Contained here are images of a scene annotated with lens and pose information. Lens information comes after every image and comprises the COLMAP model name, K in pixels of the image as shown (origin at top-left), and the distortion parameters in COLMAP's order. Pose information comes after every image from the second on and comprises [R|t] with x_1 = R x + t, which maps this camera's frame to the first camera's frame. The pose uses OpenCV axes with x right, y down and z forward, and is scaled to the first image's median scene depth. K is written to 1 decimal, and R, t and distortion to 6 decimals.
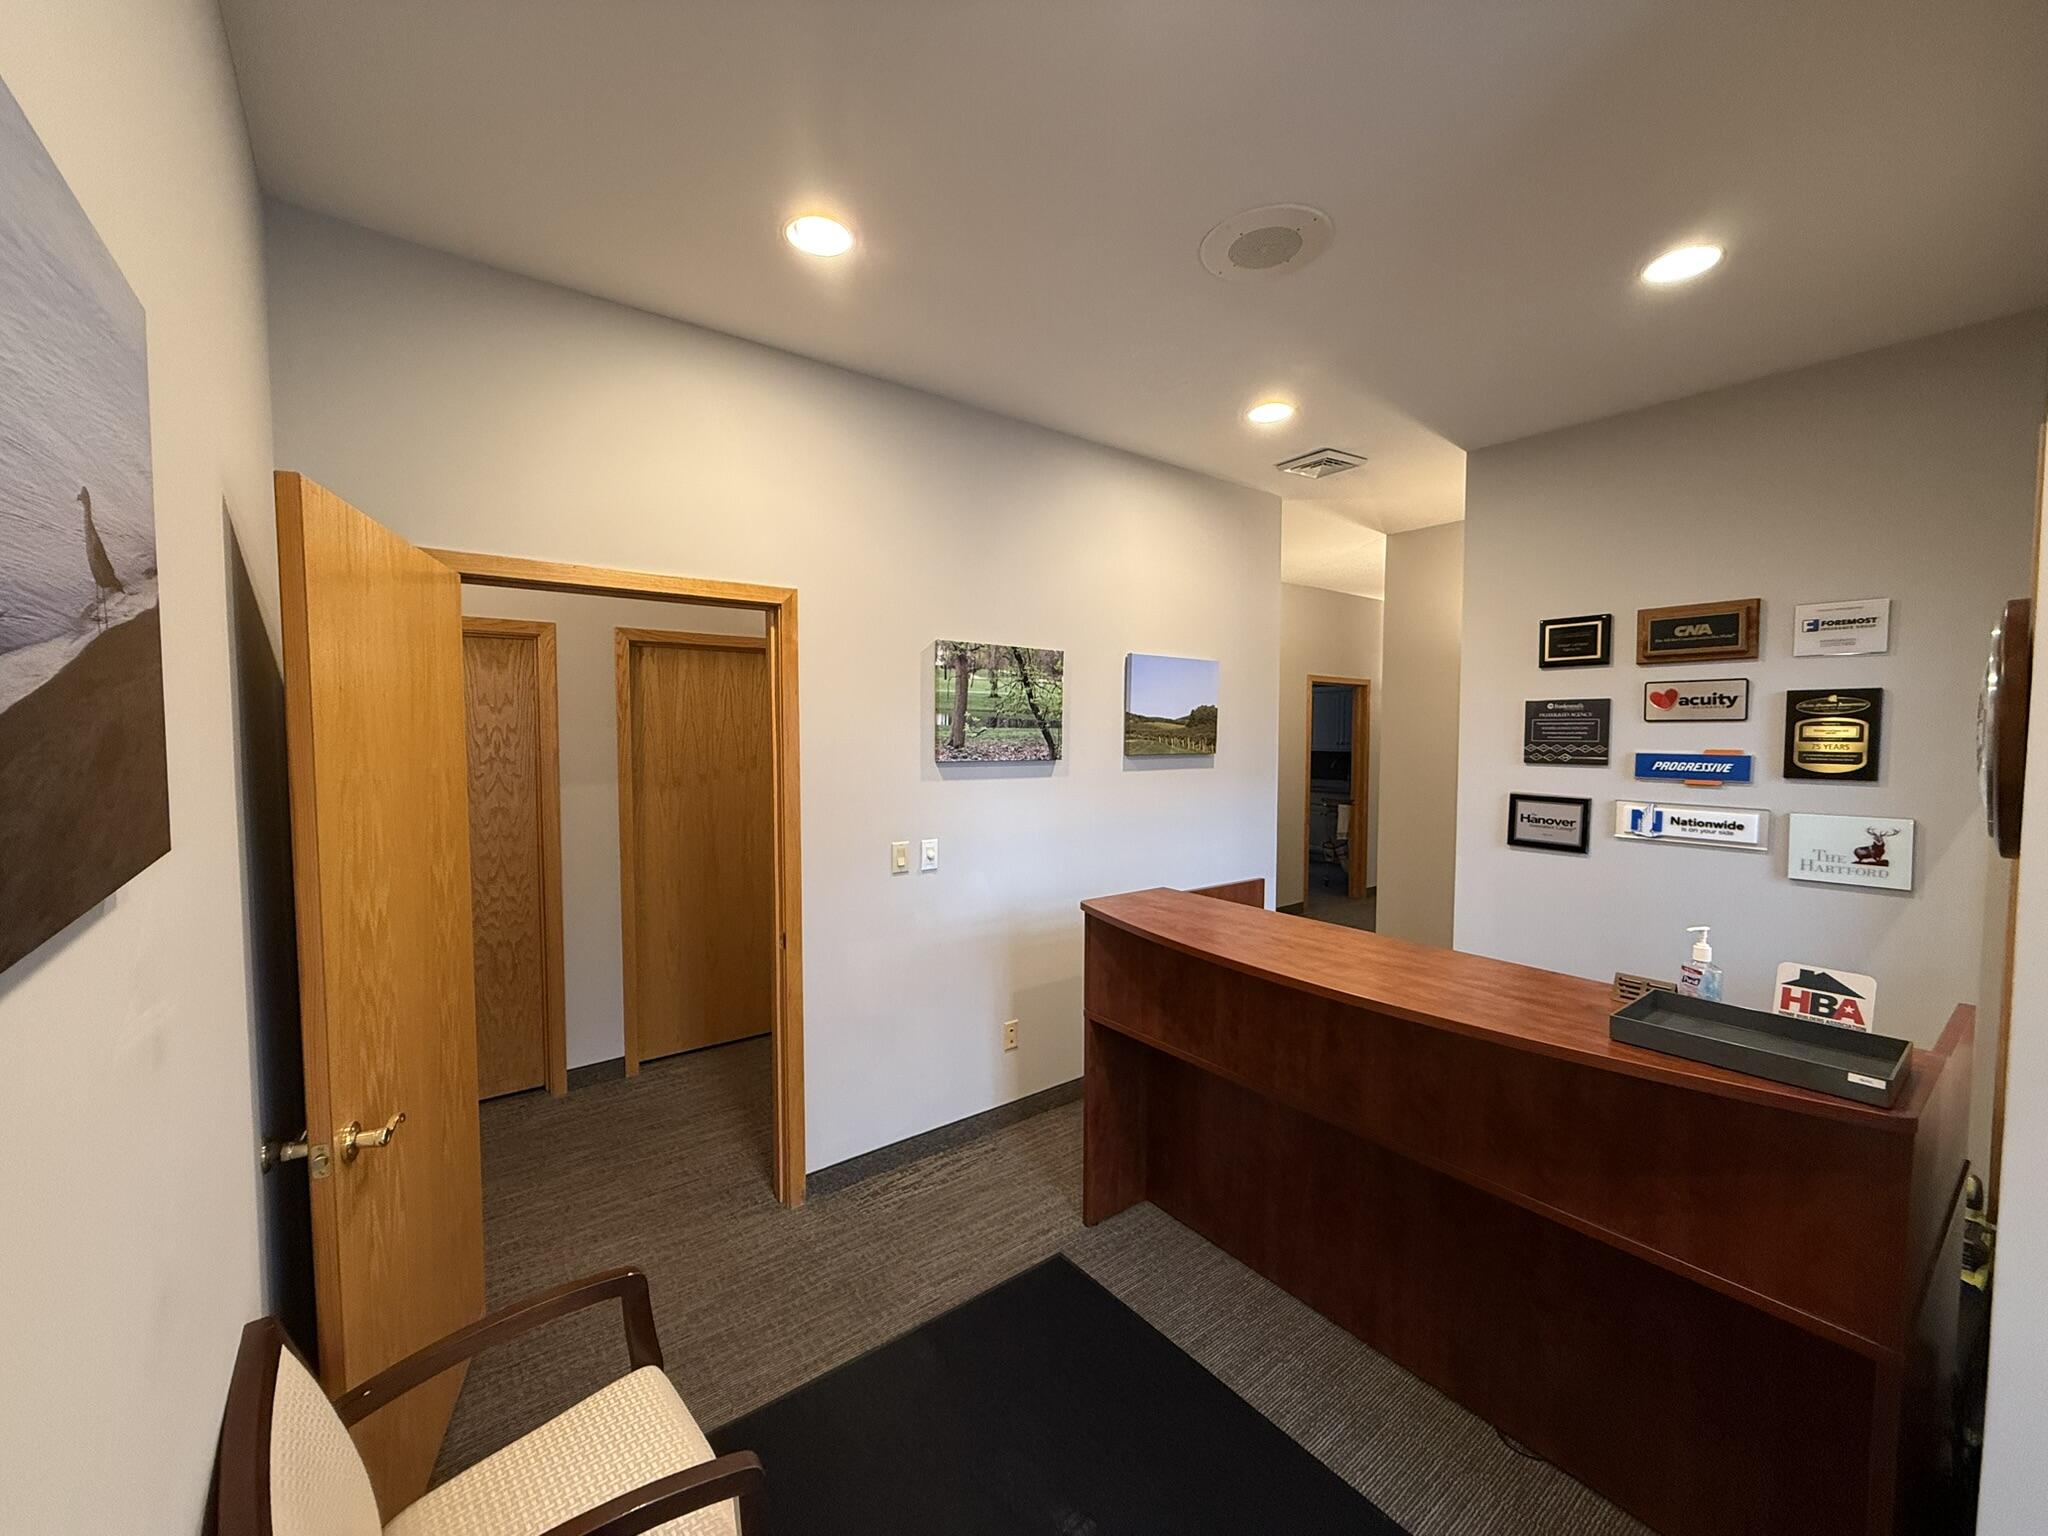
lens RADIAL K [[808.4, 0, 1025.4], [0, 808.4, 769.1], [0, 0, 1]] dist [-0.002546, -0.000014]
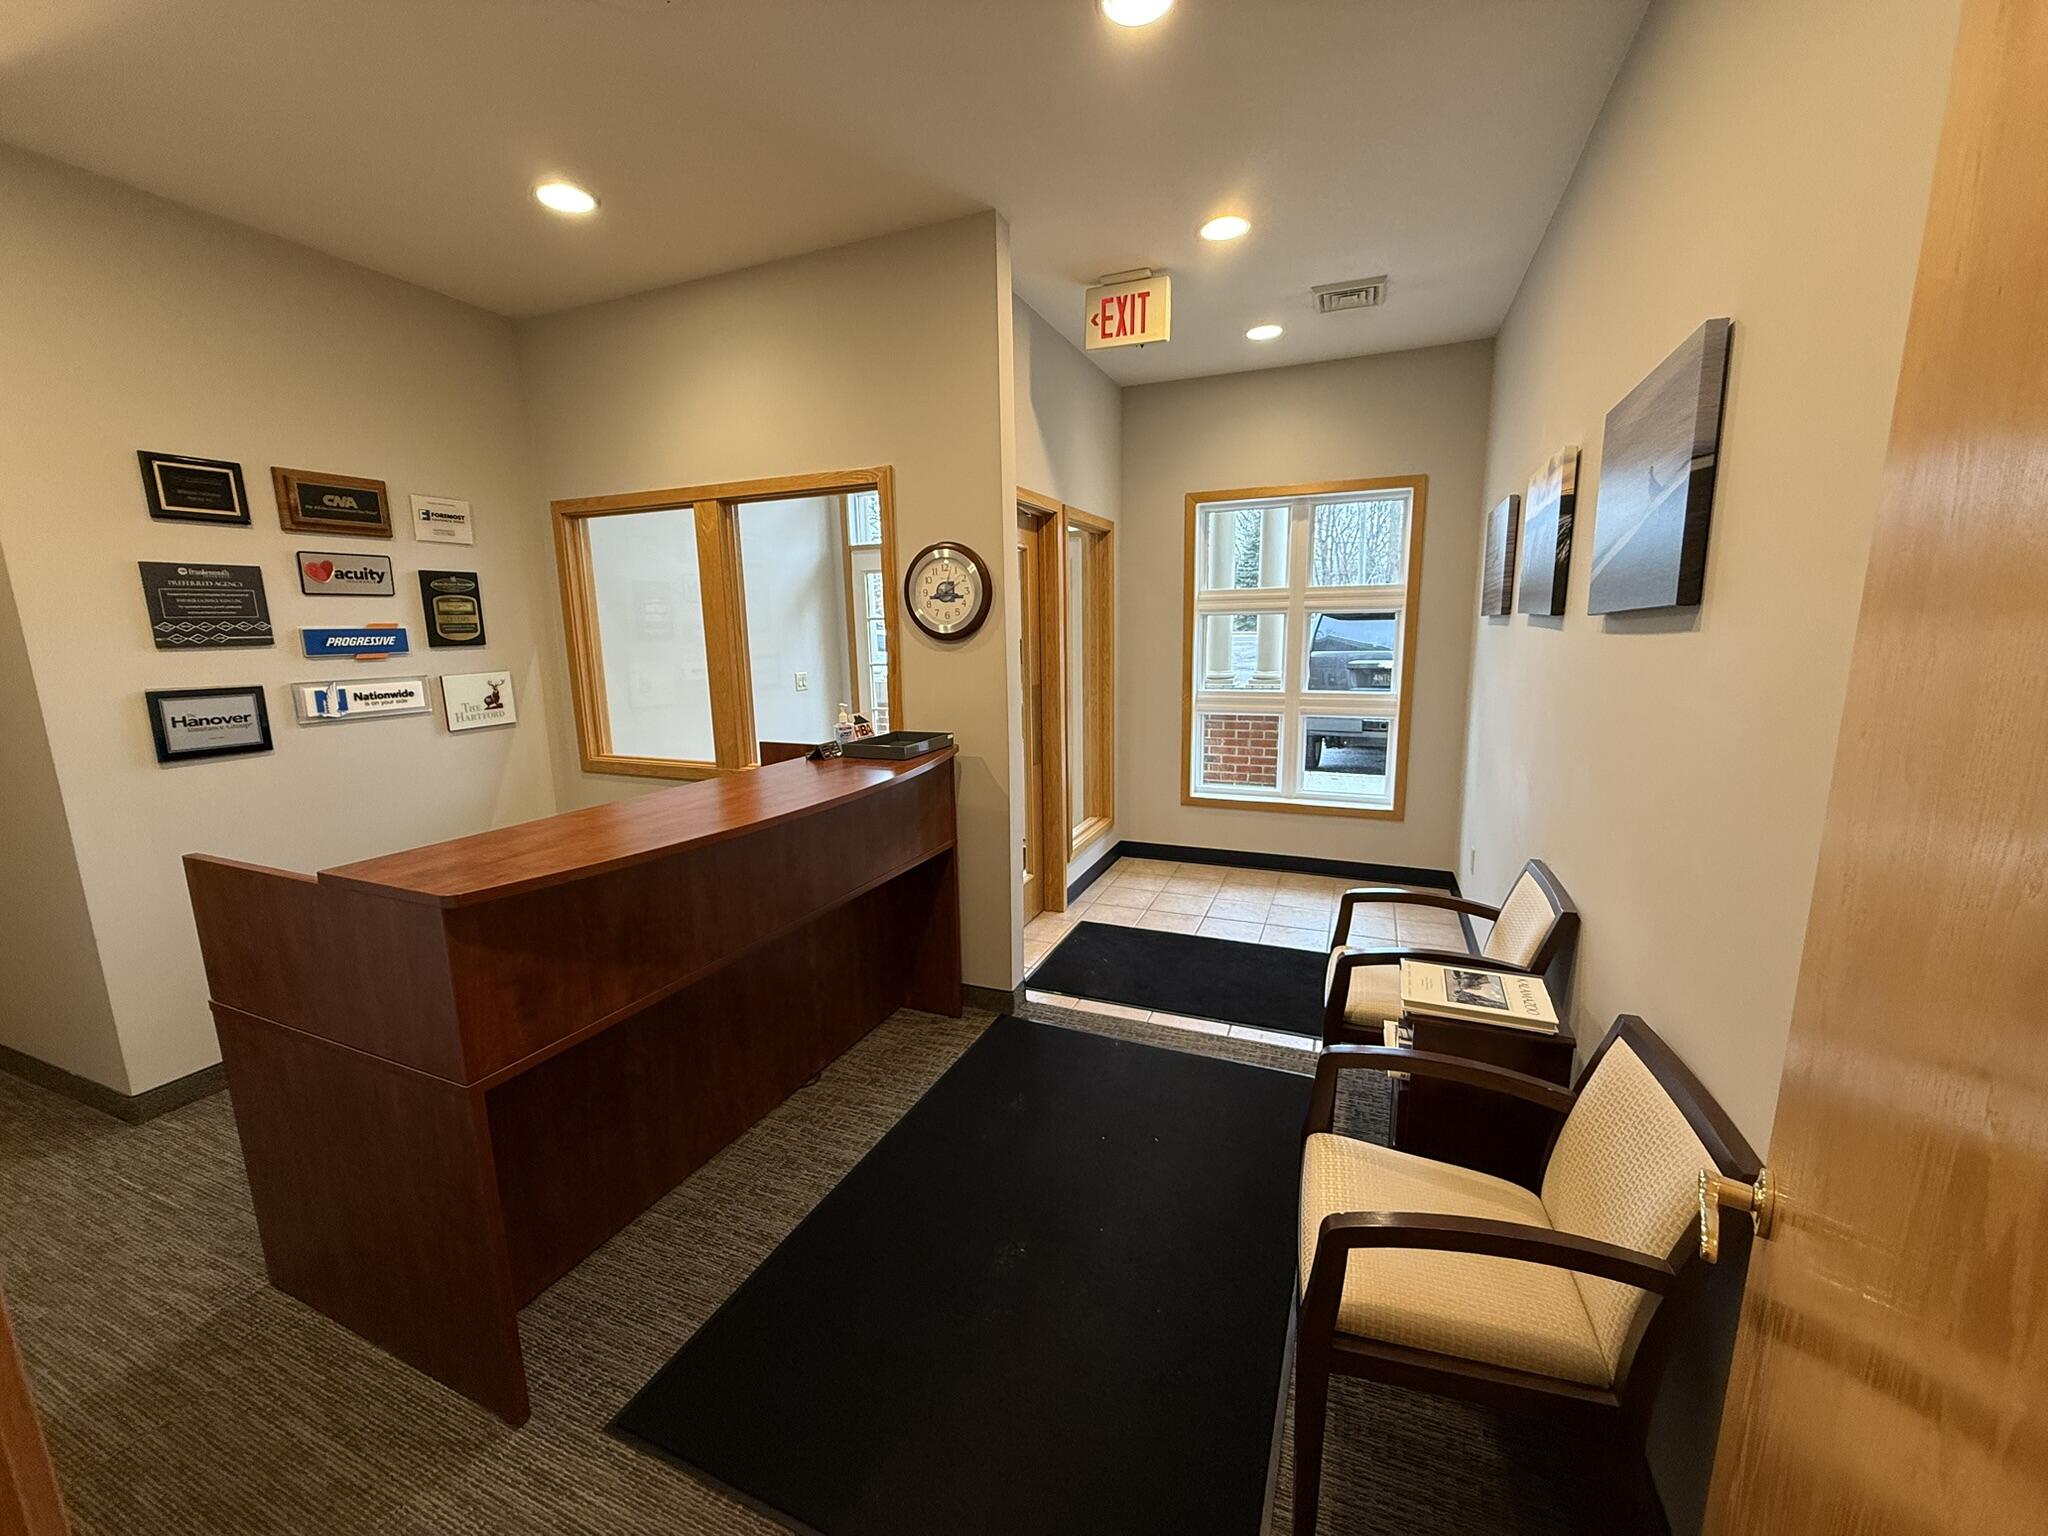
lens RADIAL K [[808.4, 0, 1017.2], [0, 808.4, 766.4], [0, 0, 1]] dist [-0.002546, -0.000014]
pose [[-0.473890, -0.147483, 0.868146, -0.469952], [0.061294, 0.977959, 0.199597, -0.001060], [-0.878448, 0.147799, -0.454405, 0.766453]]
